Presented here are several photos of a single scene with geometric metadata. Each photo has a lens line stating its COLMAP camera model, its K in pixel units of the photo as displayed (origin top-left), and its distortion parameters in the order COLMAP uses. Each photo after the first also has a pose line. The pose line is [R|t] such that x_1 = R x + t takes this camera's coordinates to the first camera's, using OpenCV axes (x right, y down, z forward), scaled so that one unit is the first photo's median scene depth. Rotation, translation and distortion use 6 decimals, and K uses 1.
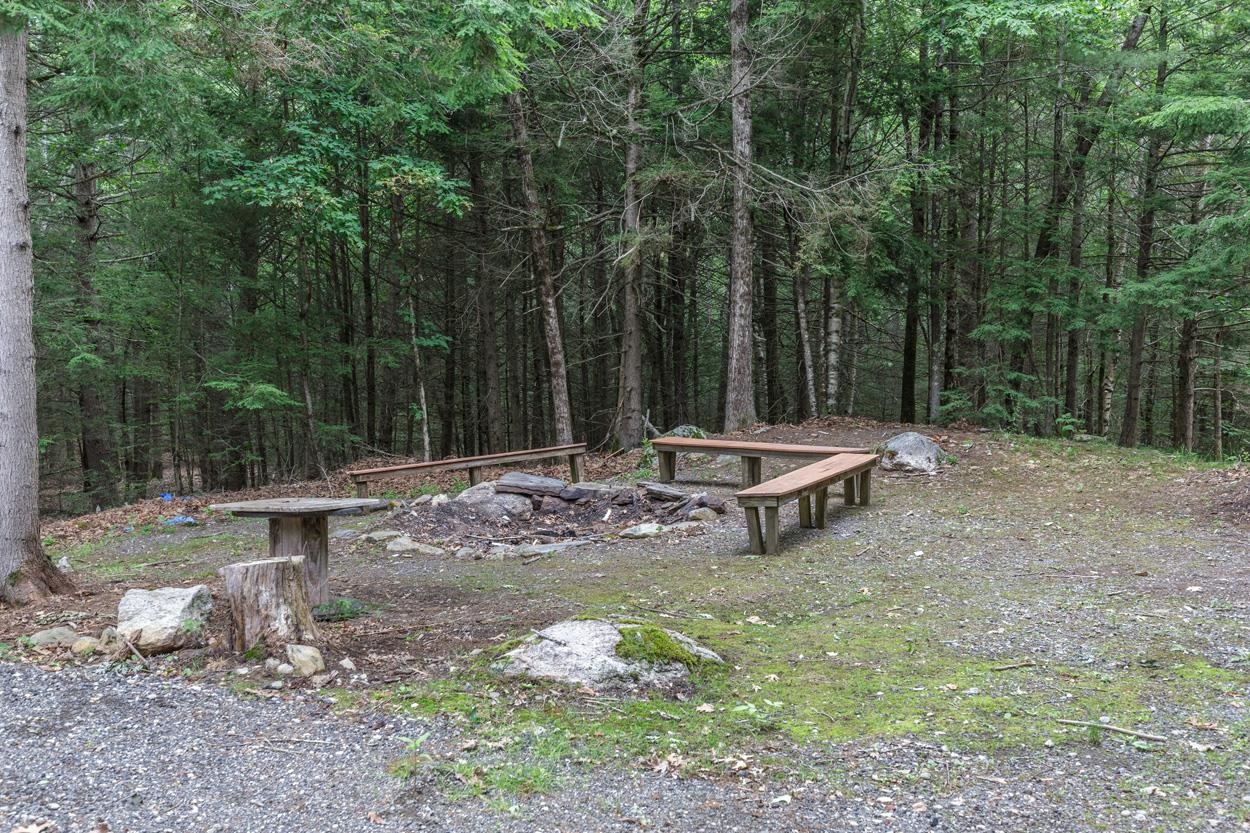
lens RADIAL K [[1230.5, 0, 625.7], [0, 1230.5, 414.2], [0, 0, 1]] dist [0.014198, 0.000000]
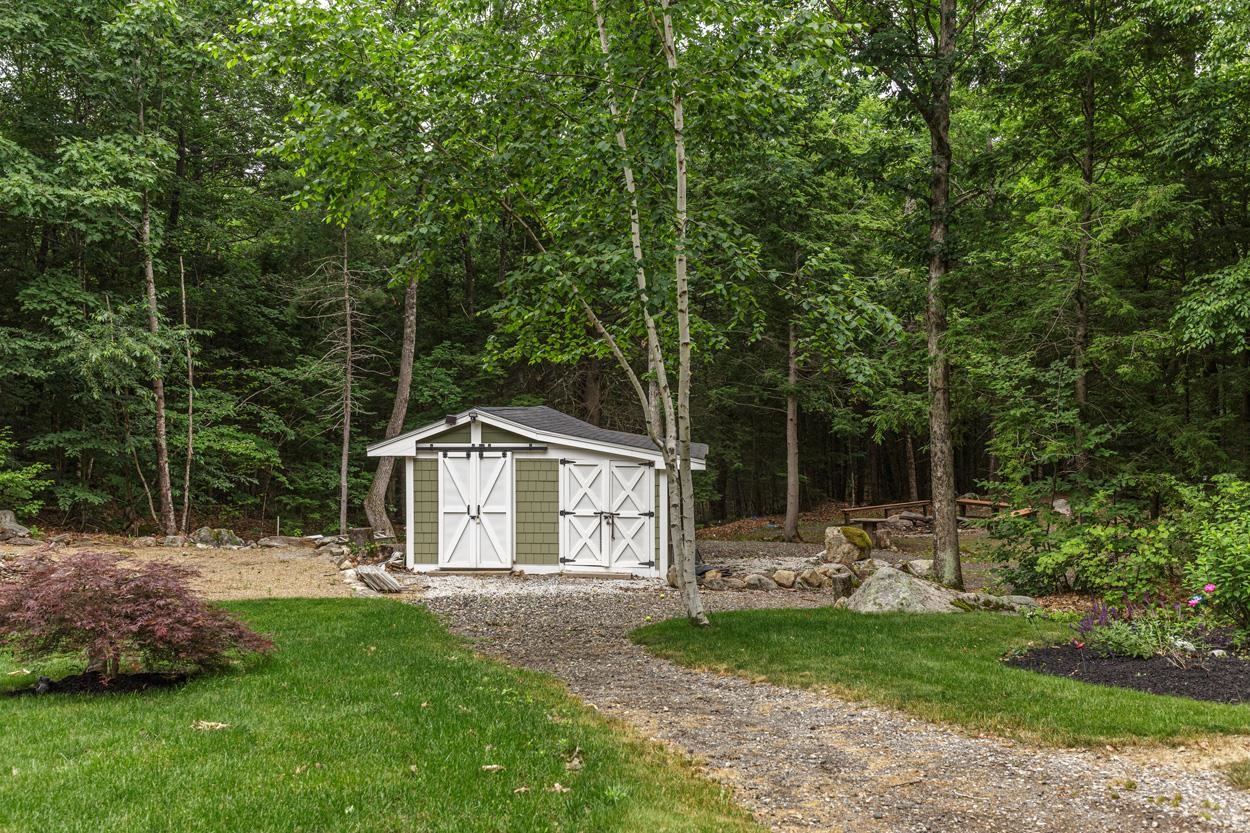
lens RADIAL K [[1230.5, 0, 610.3], [0, 1230.5, 412.6], [0, 0, 1]] dist [0.014198, 0.000000]
pose [[0.972033, 0.004221, -0.234805, -0.080809], [-0.010153, 0.999659, -0.024060, -0.096117], [0.234623, 0.025771, 0.971745, -1.747700]]
